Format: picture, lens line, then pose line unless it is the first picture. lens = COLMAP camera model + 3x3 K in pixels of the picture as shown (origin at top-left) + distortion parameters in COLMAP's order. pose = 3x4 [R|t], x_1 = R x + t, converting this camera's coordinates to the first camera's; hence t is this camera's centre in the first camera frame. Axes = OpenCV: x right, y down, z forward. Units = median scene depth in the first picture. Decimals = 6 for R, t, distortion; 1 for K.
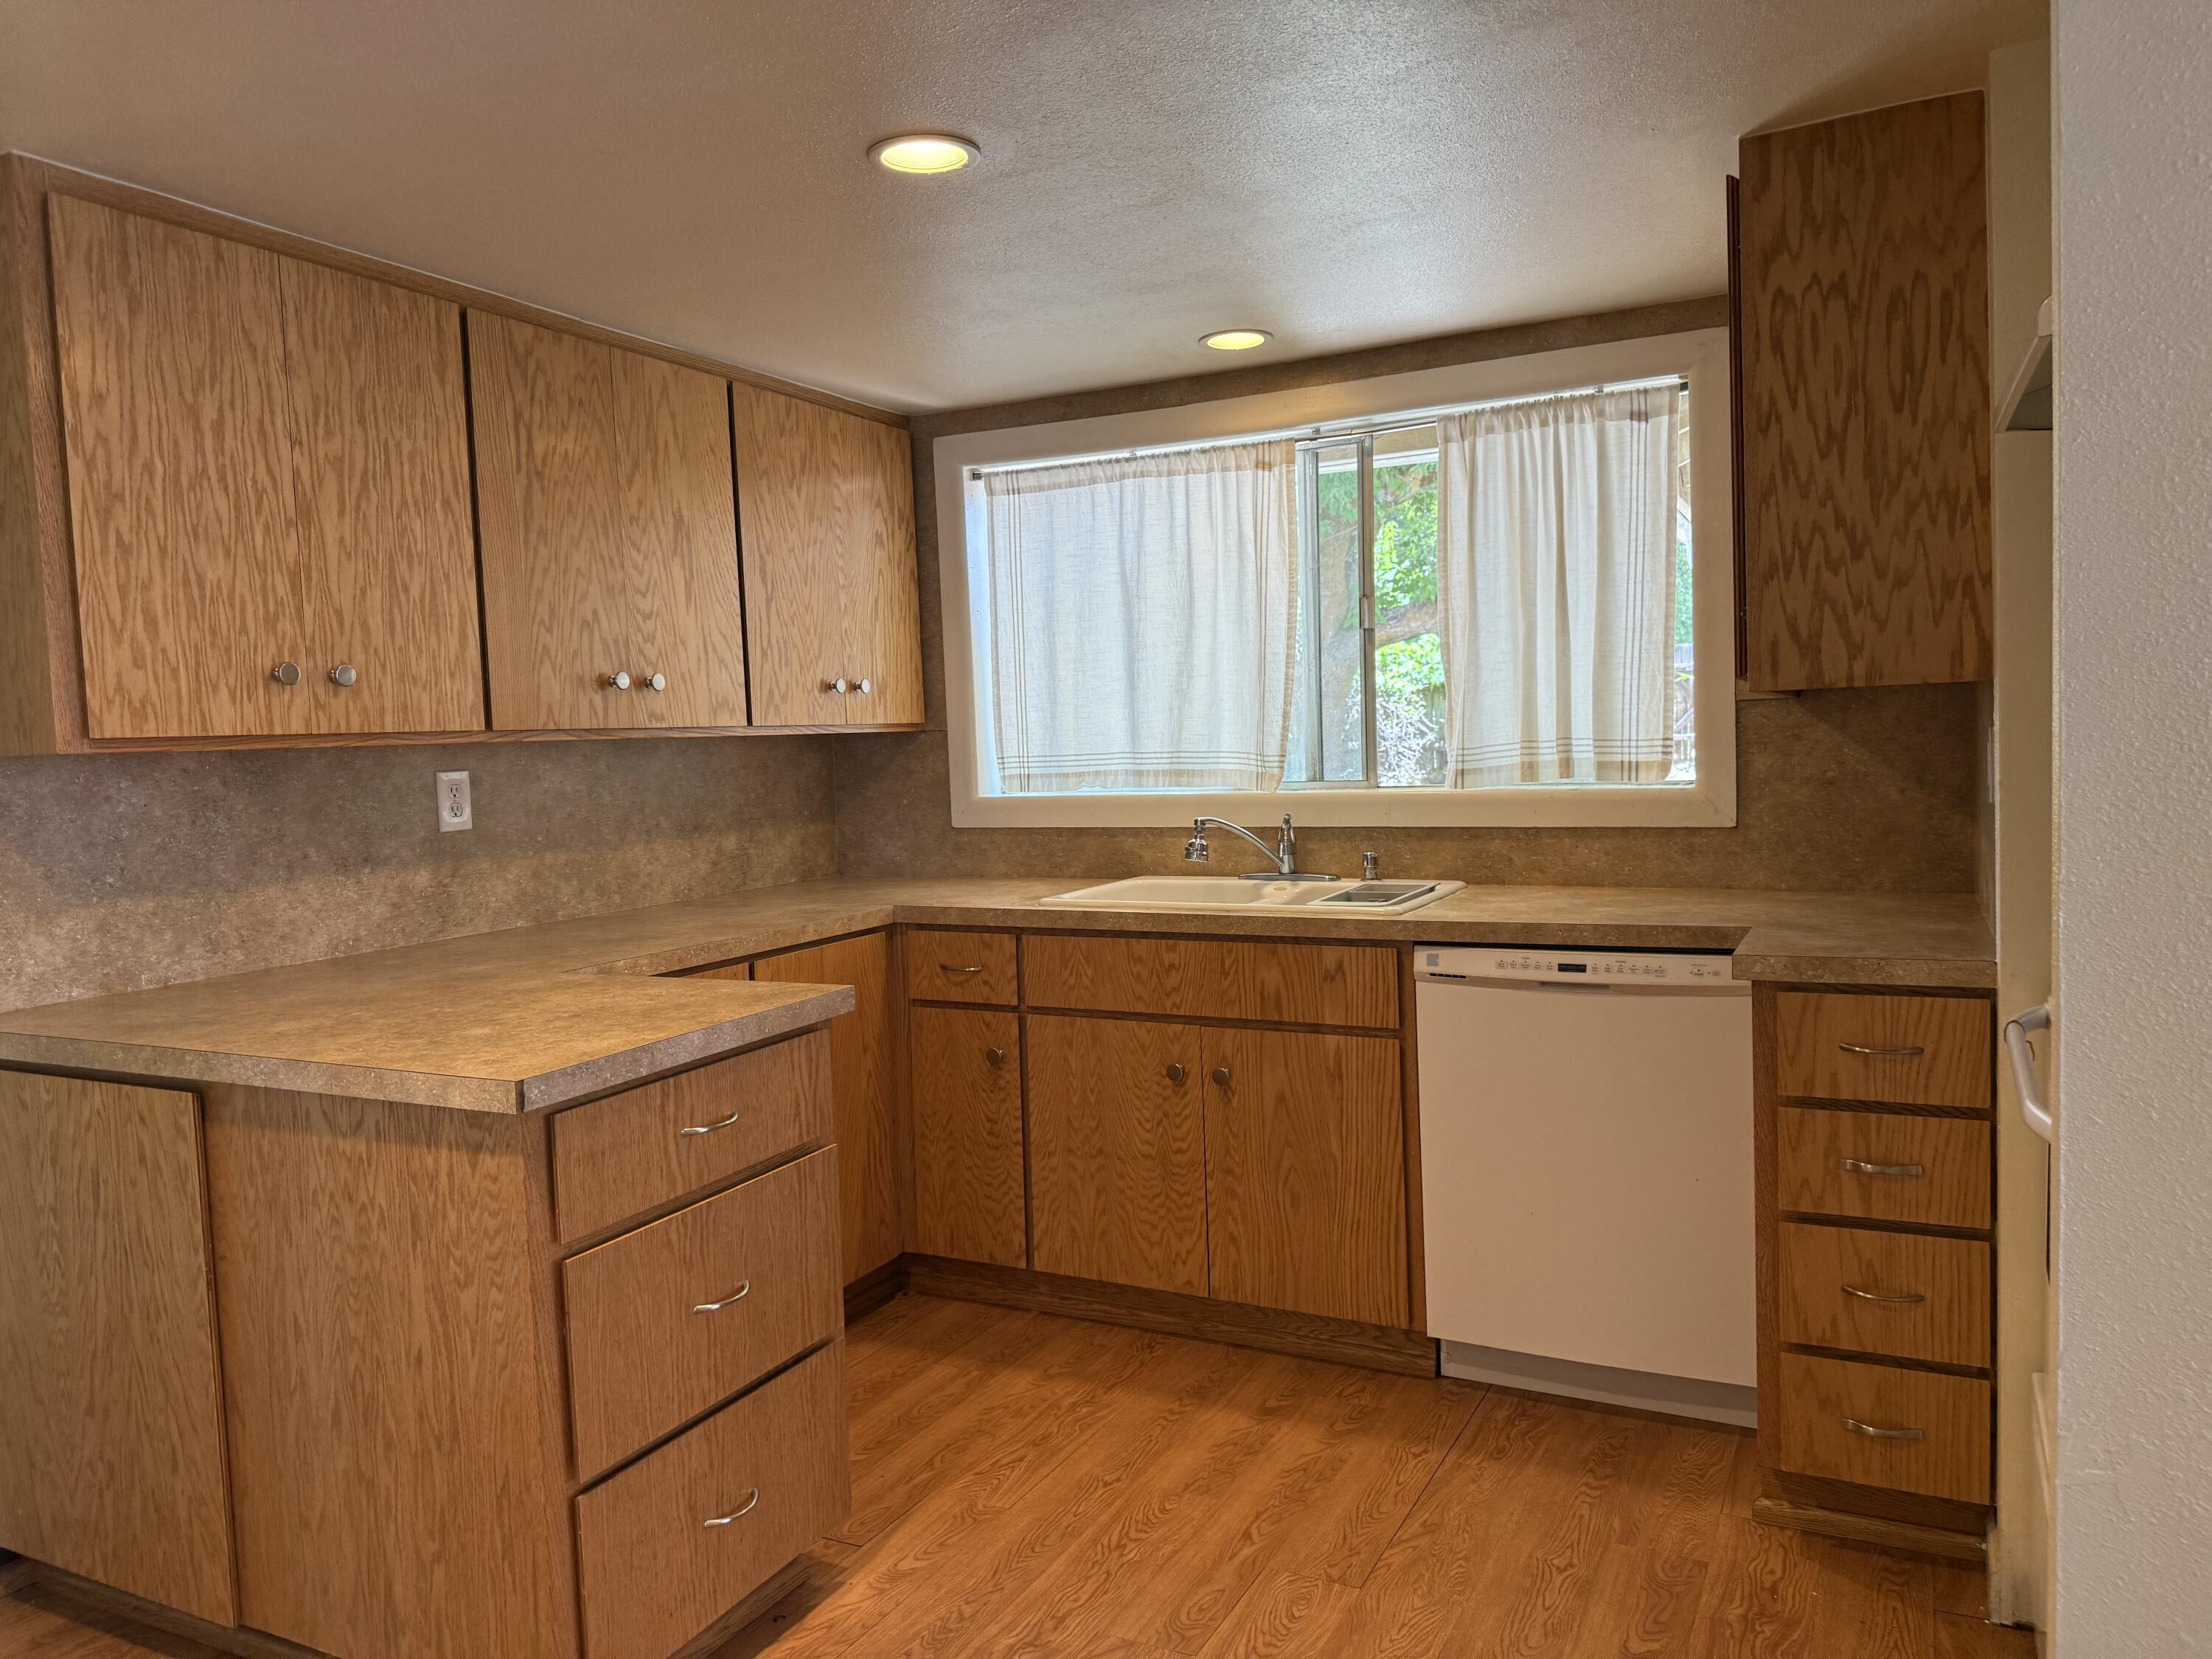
lens RADIAL K [[1545.6, 0, 1119.9], [0, 1545.6, 826.2], [0, 0, 1]] dist [0.078982, -0.103153]
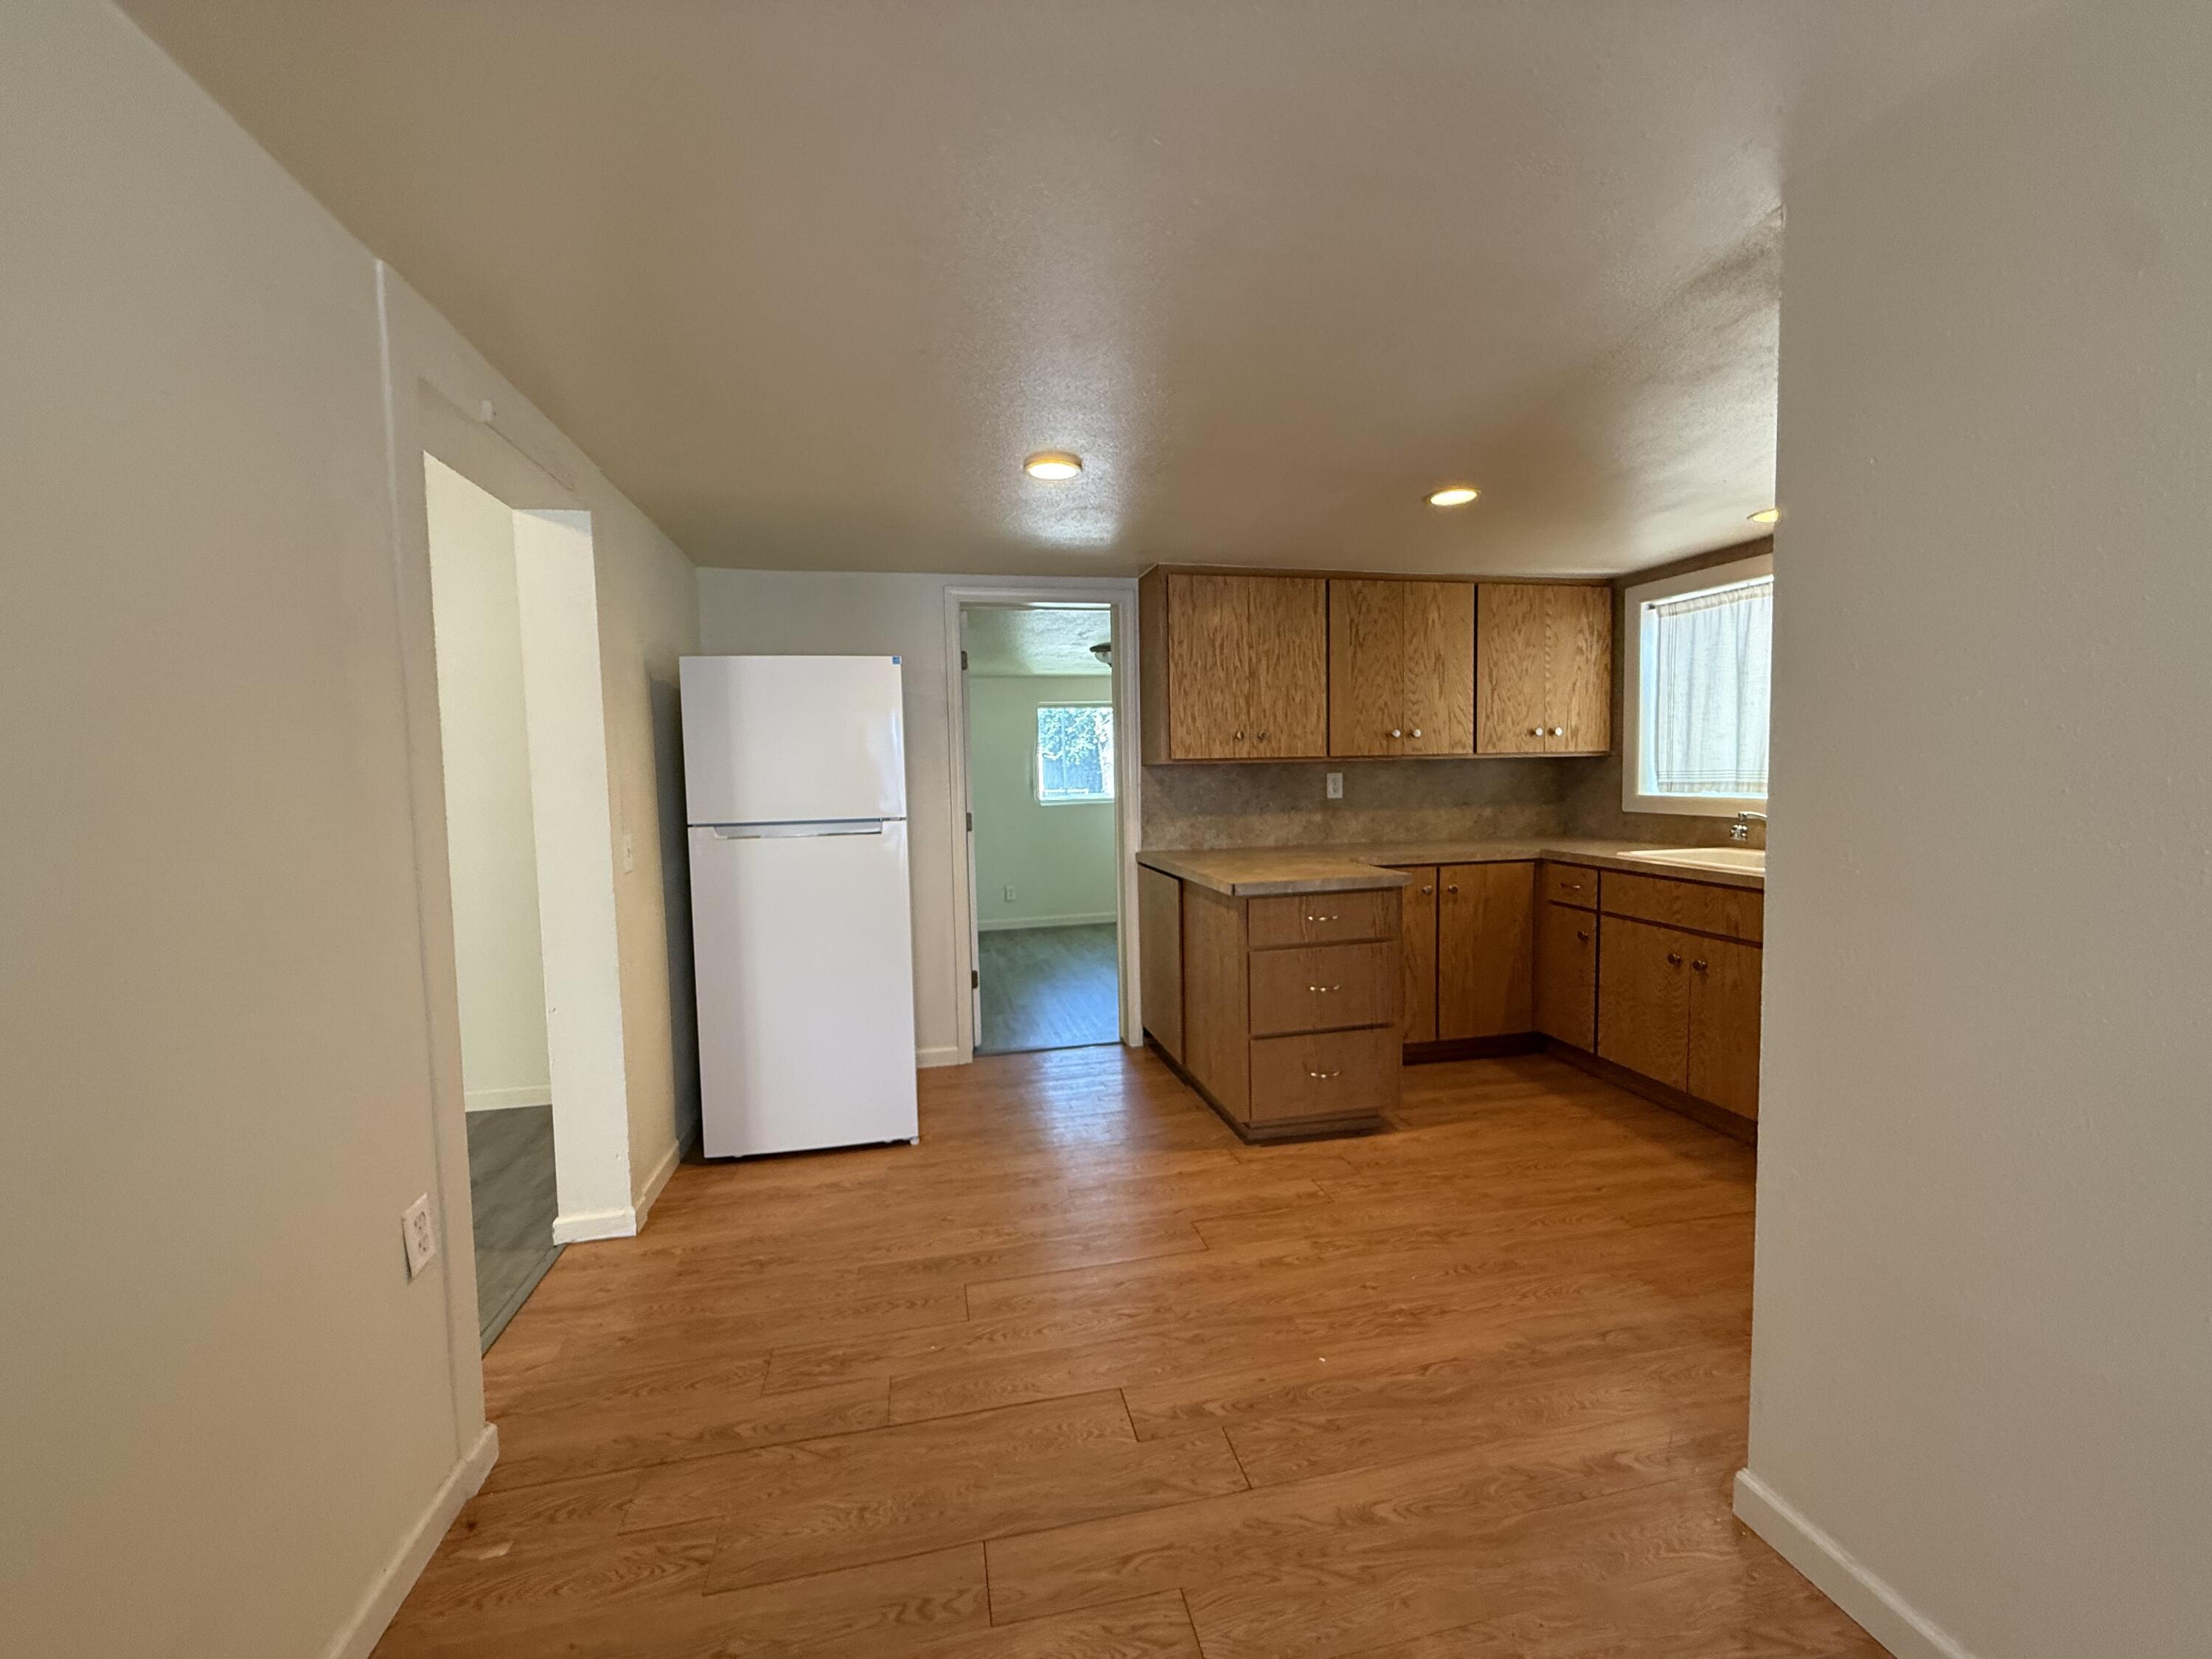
lens RADIAL K [[878.0, 0, 1115.4], [0, 878.0, 829.3], [0, 0, 1]] dist [0.000868, -0.000566]
pose [[0.644695, 0.074066, -0.760843, 0.375477], [-0.049759, 0.997250, 0.054917, -0.006870], [0.762819, 0.002453, 0.646608, -0.103539]]
